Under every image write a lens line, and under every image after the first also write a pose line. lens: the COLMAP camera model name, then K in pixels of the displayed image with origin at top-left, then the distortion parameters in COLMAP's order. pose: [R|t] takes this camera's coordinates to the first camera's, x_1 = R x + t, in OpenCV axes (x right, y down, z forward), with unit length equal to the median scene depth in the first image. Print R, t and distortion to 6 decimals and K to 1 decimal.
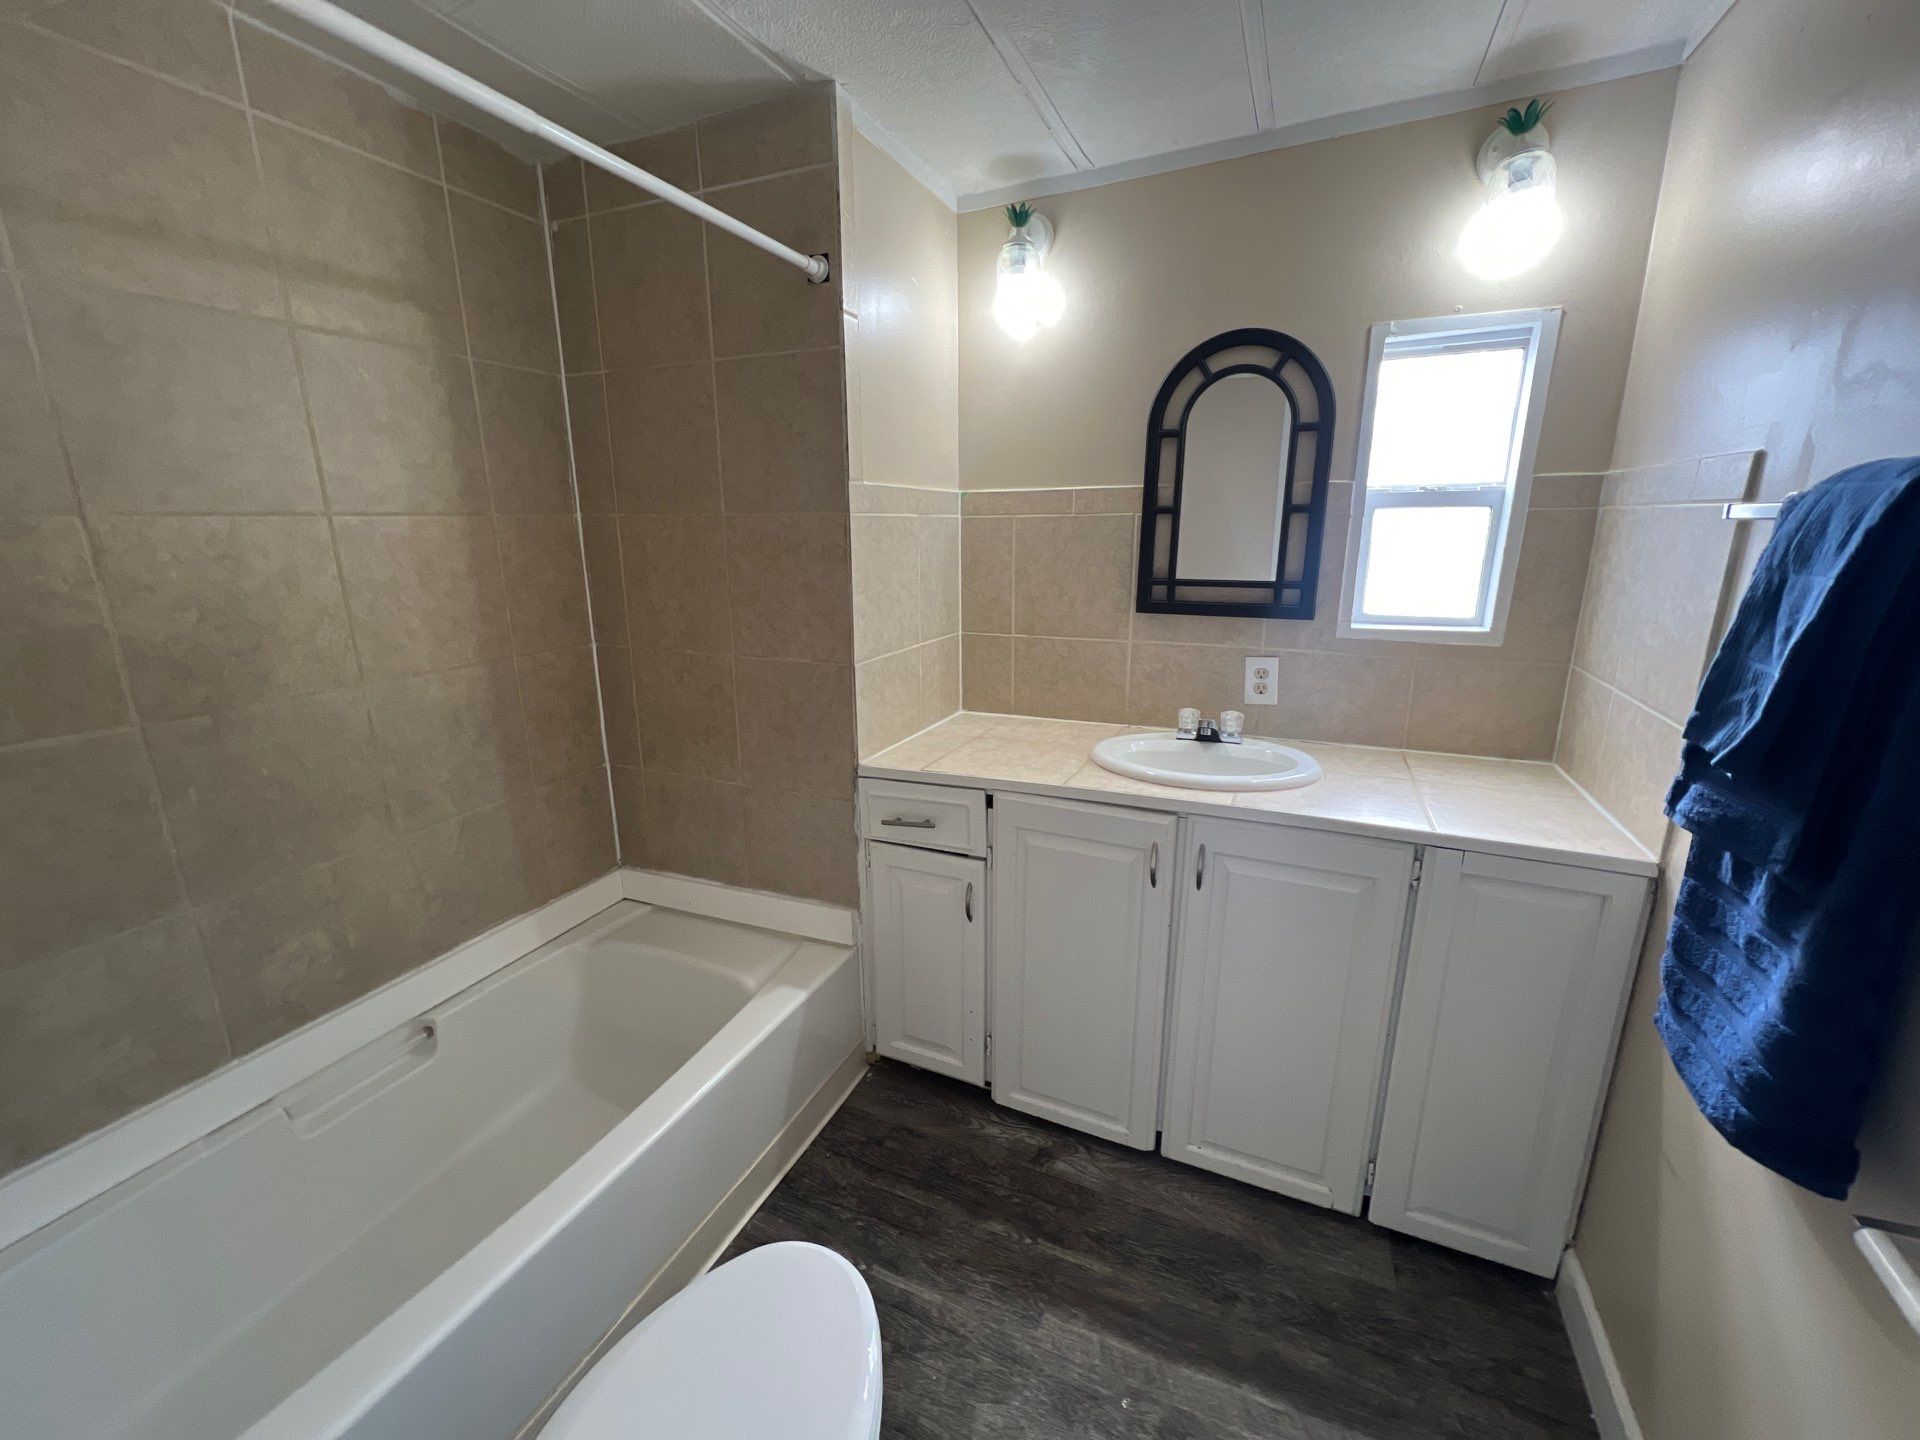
lens RADIAL K [[767.5, 0, 957.6], [0, 767.5, 719.1], [0, 0, 1]] dist [0.002842, -0.001019]
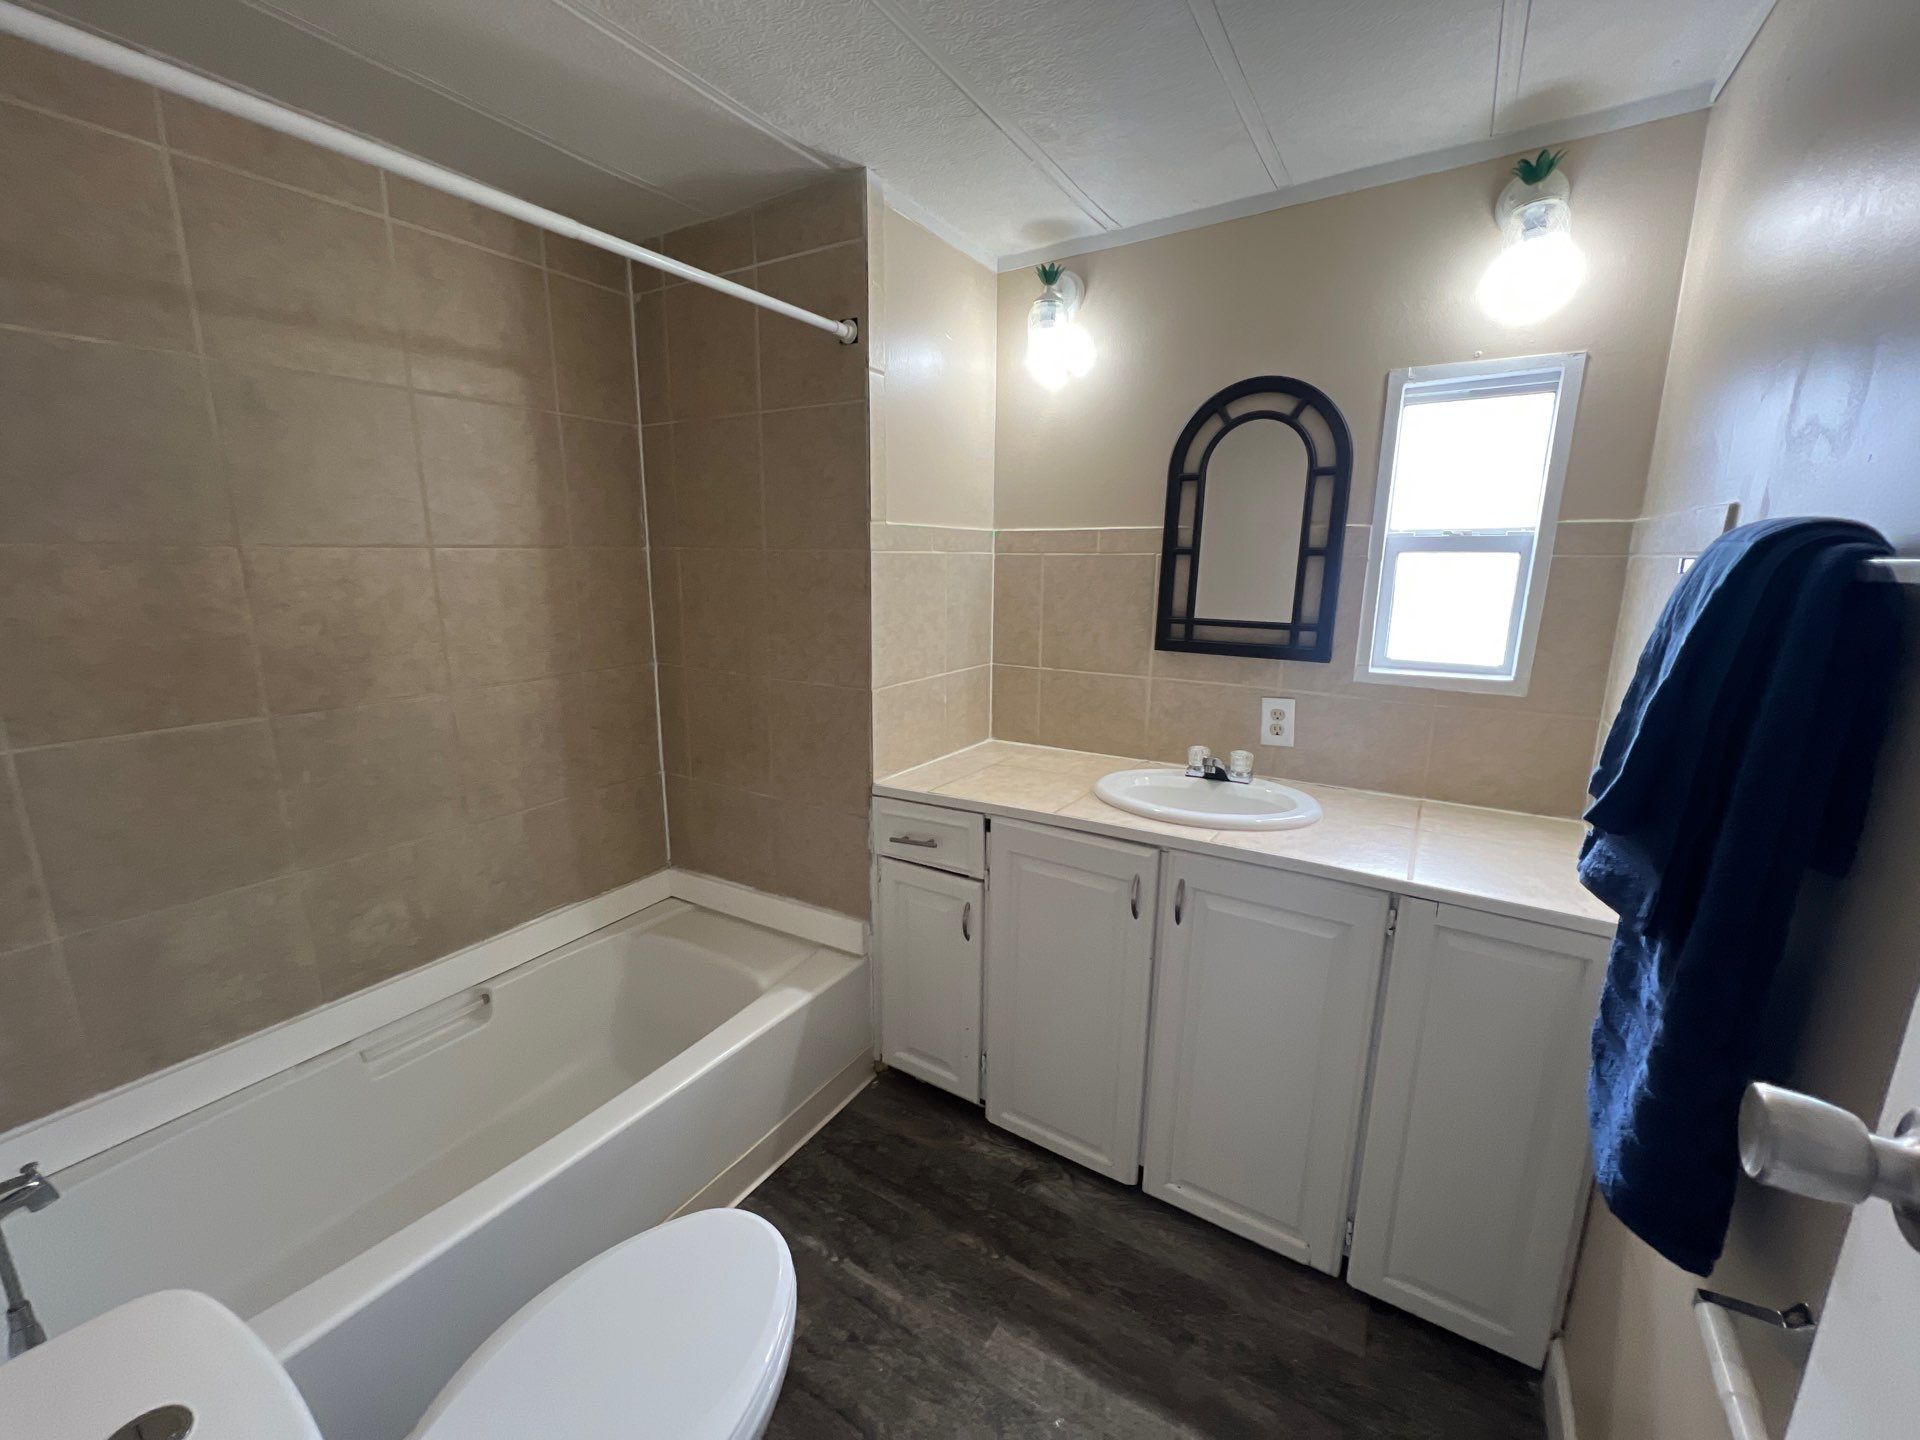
lens RADIAL K [[767.5, 0, 958.5], [0, 767.5, 719.5], [0, 0, 1]] dist [0.002842, -0.001019]
pose [[0.990210, 0.042789, -0.132862, 0.147089], [-0.047823, 0.998245, -0.034930, 0.001858], [0.131134, 0.040942, 0.990519, -0.051150]]
